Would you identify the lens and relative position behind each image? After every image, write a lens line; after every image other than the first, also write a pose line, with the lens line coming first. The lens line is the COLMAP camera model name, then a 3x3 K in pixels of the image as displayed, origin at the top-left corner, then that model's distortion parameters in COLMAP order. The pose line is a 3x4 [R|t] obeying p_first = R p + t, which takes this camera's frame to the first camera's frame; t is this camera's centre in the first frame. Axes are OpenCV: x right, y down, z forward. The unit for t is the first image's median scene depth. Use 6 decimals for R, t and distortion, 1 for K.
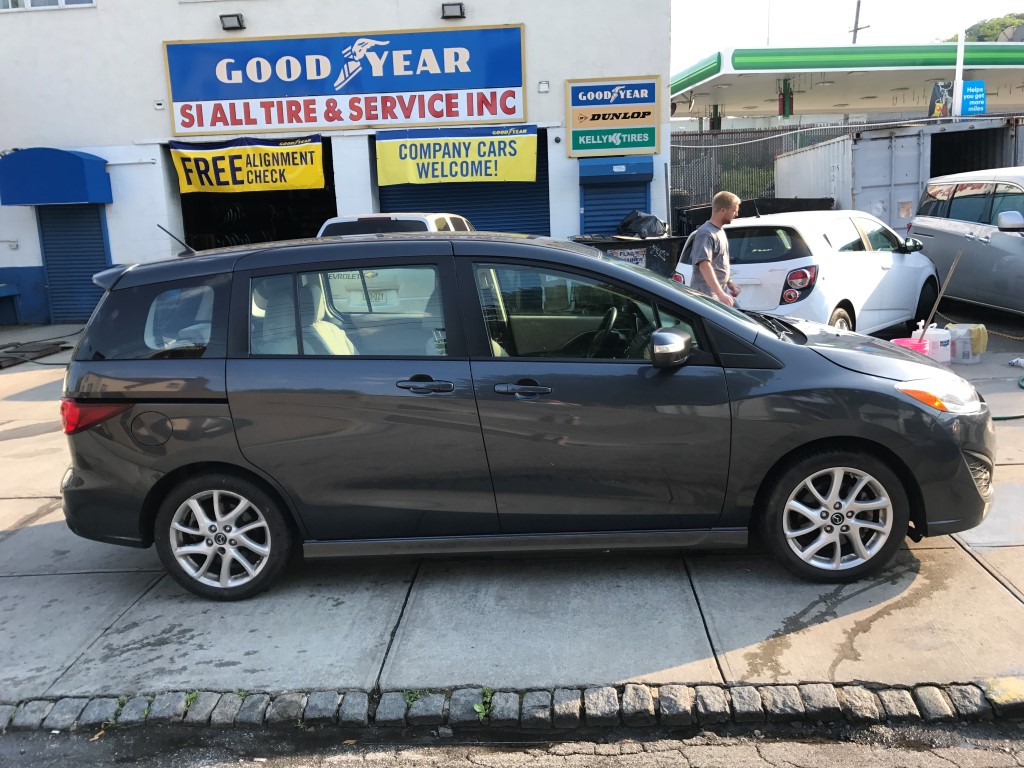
lens RADIAL K [[840.5, 0, 512.8], [0, 840.5, 390.2], [0, 0, 1]] dist [0.038064, -0.056787]
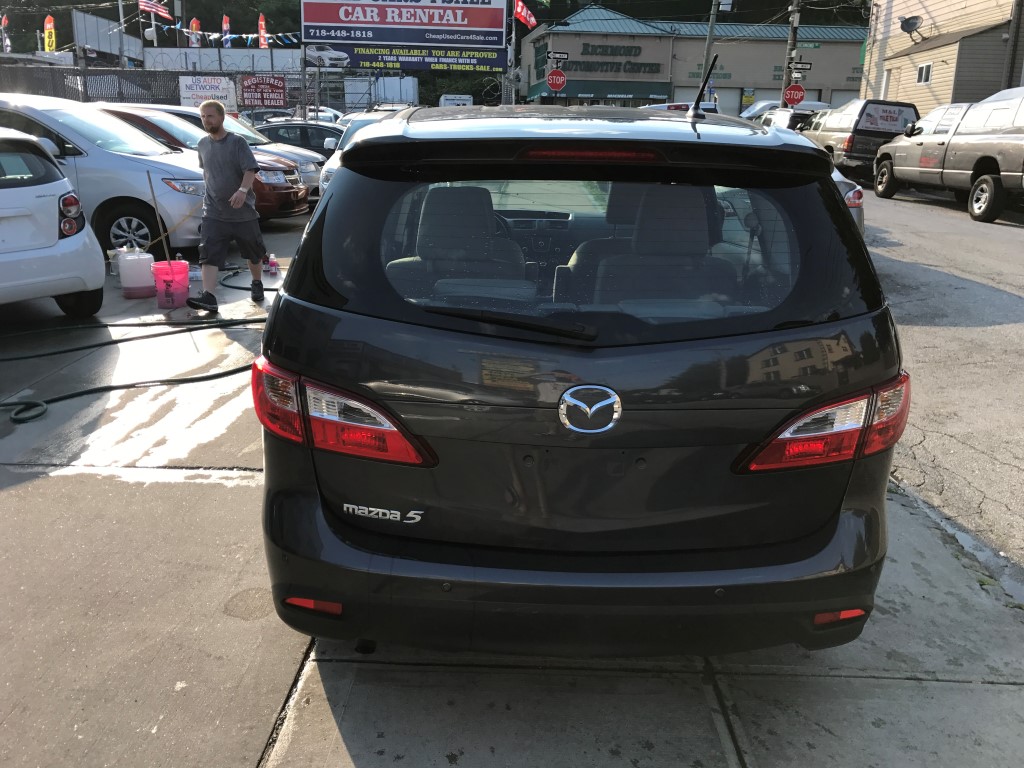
lens RADIAL K [[840.5, 0, 506.3], [0, 840.5, 385.5], [0, 0, 1]] dist [0.038064, -0.056787]
pose [[-0.042341, -0.232600, 0.971650, -0.311667], [0.194366, 0.952024, 0.236371, -0.046658], [-0.980015, 0.198864, 0.004900, 0.372569]]
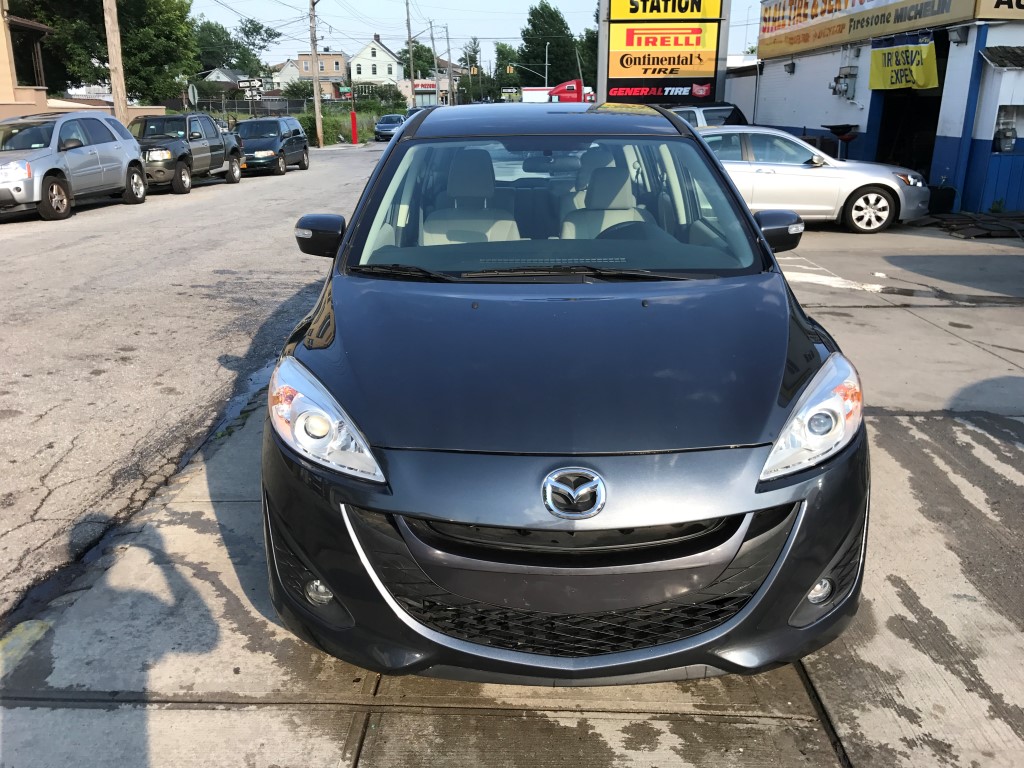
lens RADIAL K [[840.5, 0, 495.2], [0, 840.5, 379.3], [0, 0, 1]] dist [0.038064, -0.056787]
pose [[0.032607, 0.350844, -0.935866, 0.312778], [-0.201710, 0.919407, 0.337645, -0.072274], [0.978902, 0.177764, 0.100748, 0.308892]]
